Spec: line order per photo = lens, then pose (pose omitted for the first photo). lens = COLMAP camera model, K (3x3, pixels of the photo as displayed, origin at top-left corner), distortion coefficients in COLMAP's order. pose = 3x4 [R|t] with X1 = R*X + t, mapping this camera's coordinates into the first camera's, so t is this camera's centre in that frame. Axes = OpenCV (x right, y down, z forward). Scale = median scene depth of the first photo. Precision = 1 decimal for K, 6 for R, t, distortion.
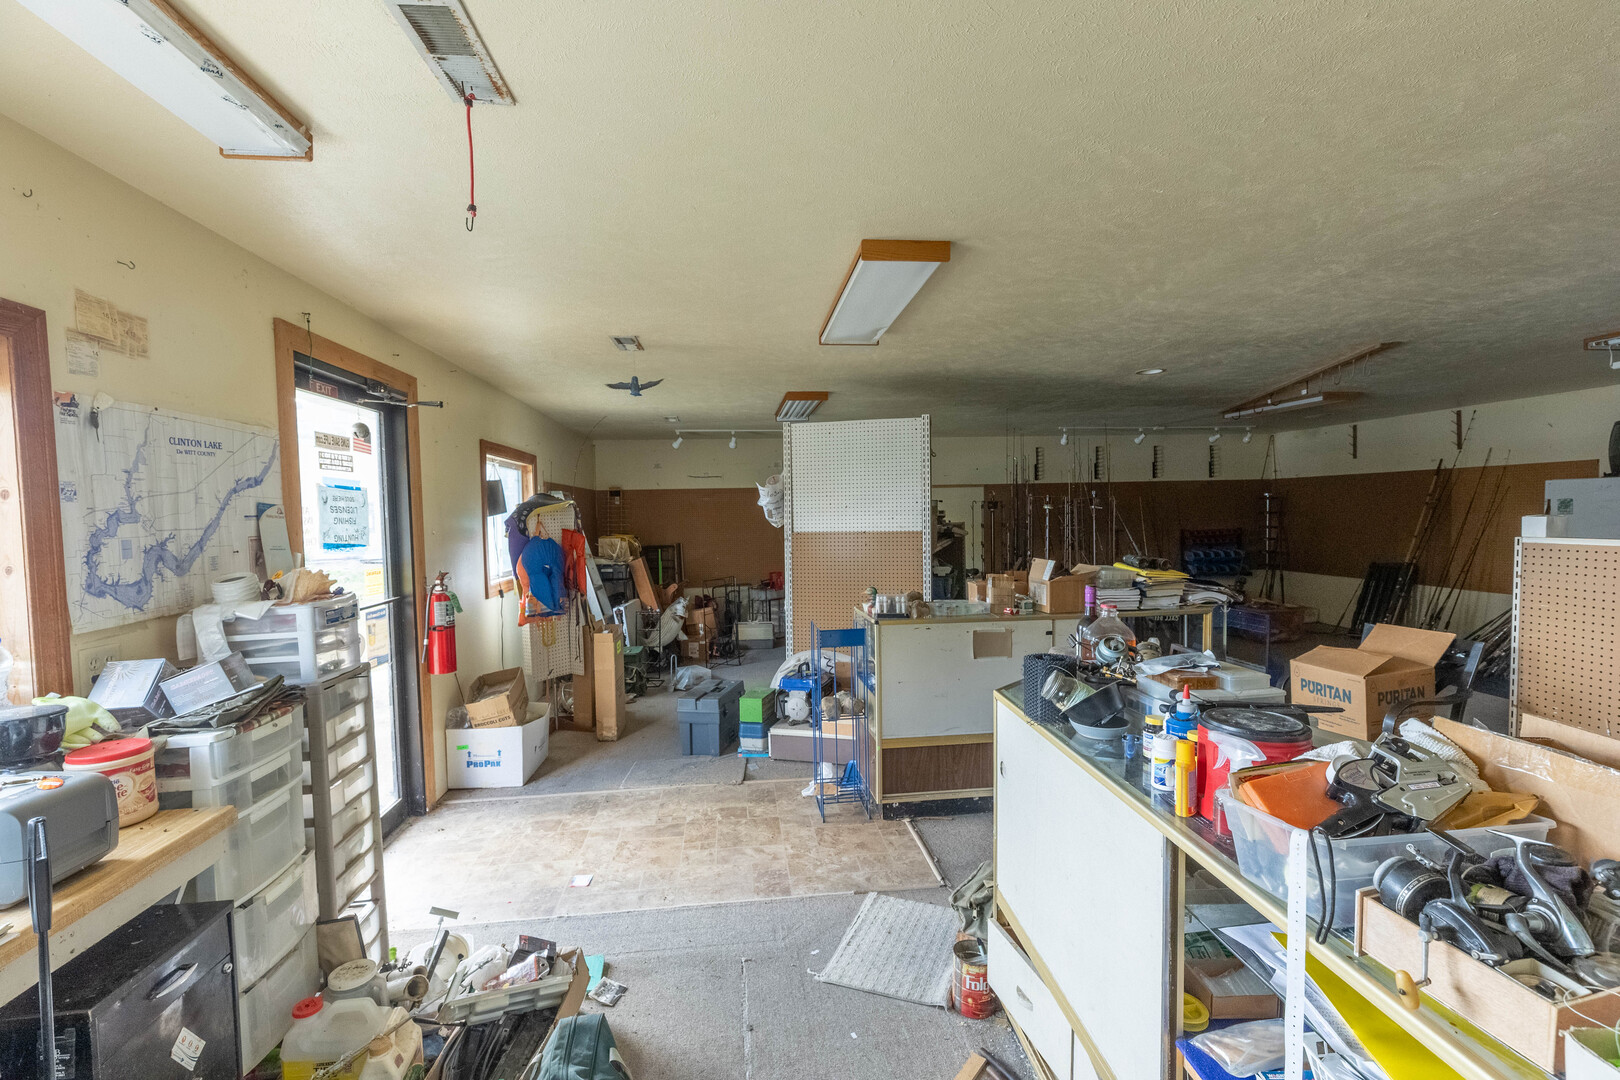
lens RADIAL K [[723.4, 0, 810.5], [0, 723.4, 549.9], [0, 0, 1]] dist [0.004711, -0.000693]
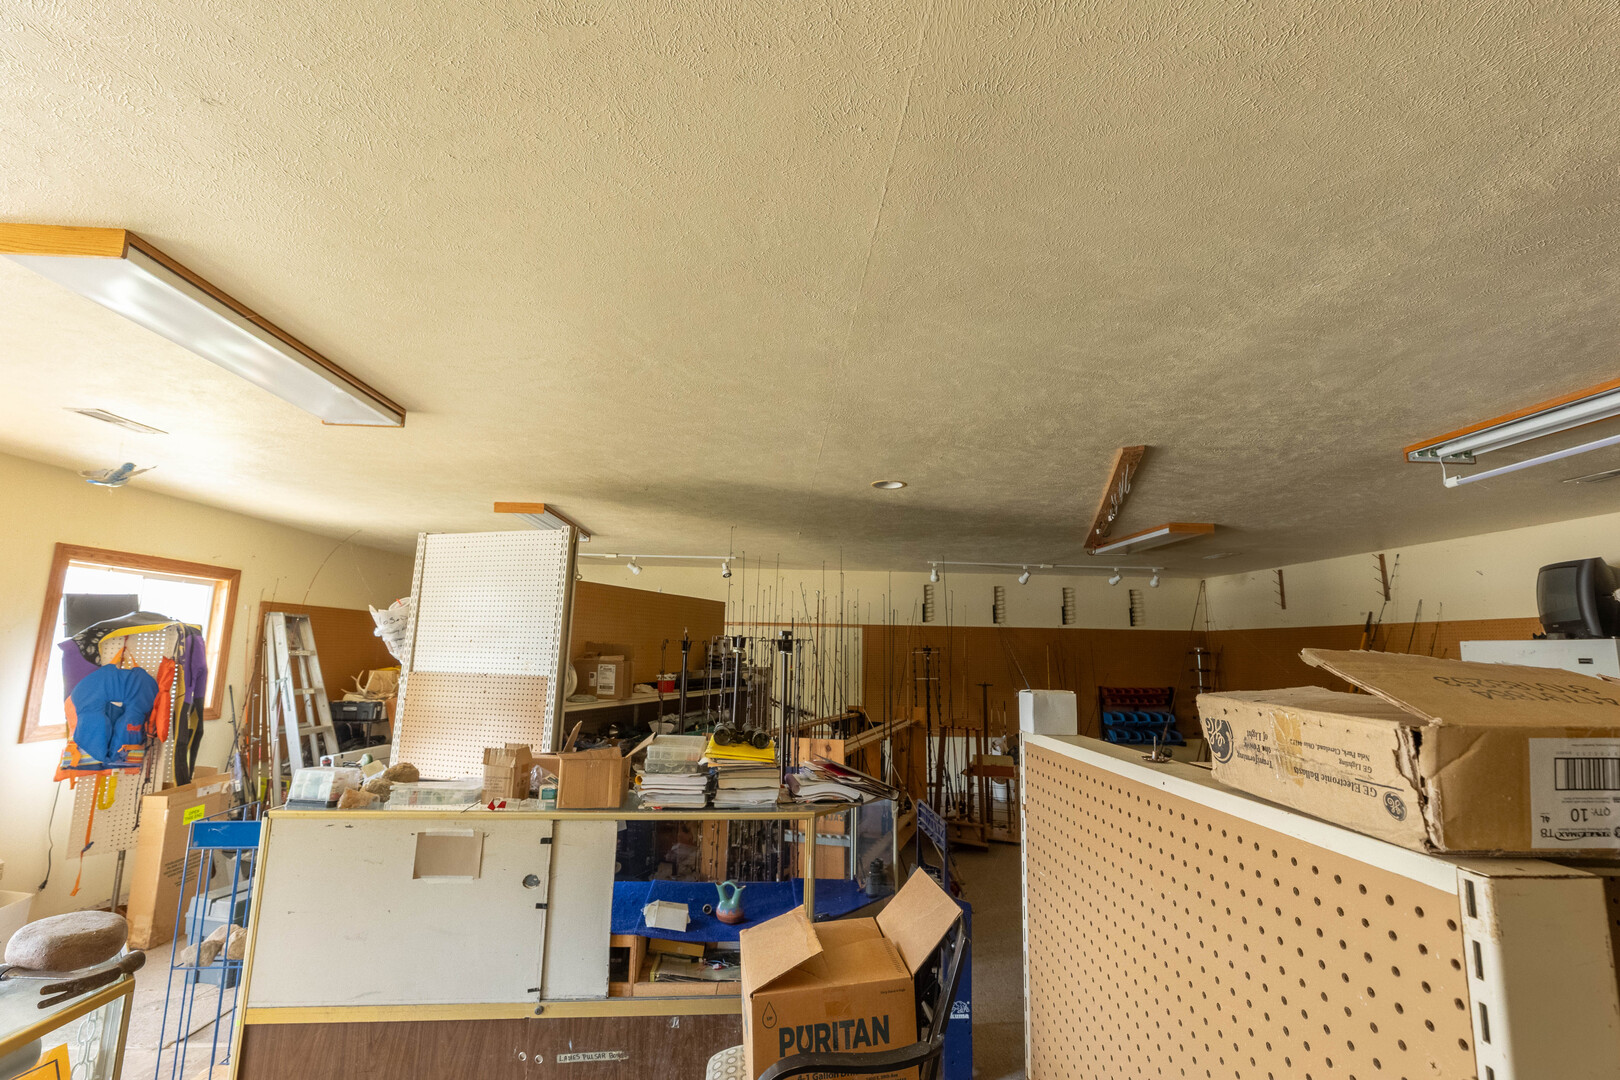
lens RADIAL K [[723.4, 0, 816.4], [0, 723.4, 543.0], [0, 0, 1]] dist [0.004711, -0.000693]
pose [[0.997867, 0.027853, -0.059048, 0.447939], [-0.039089, 0.979289, -0.198656, -0.021769], [0.052292, 0.200540, 0.978289, 0.230077]]
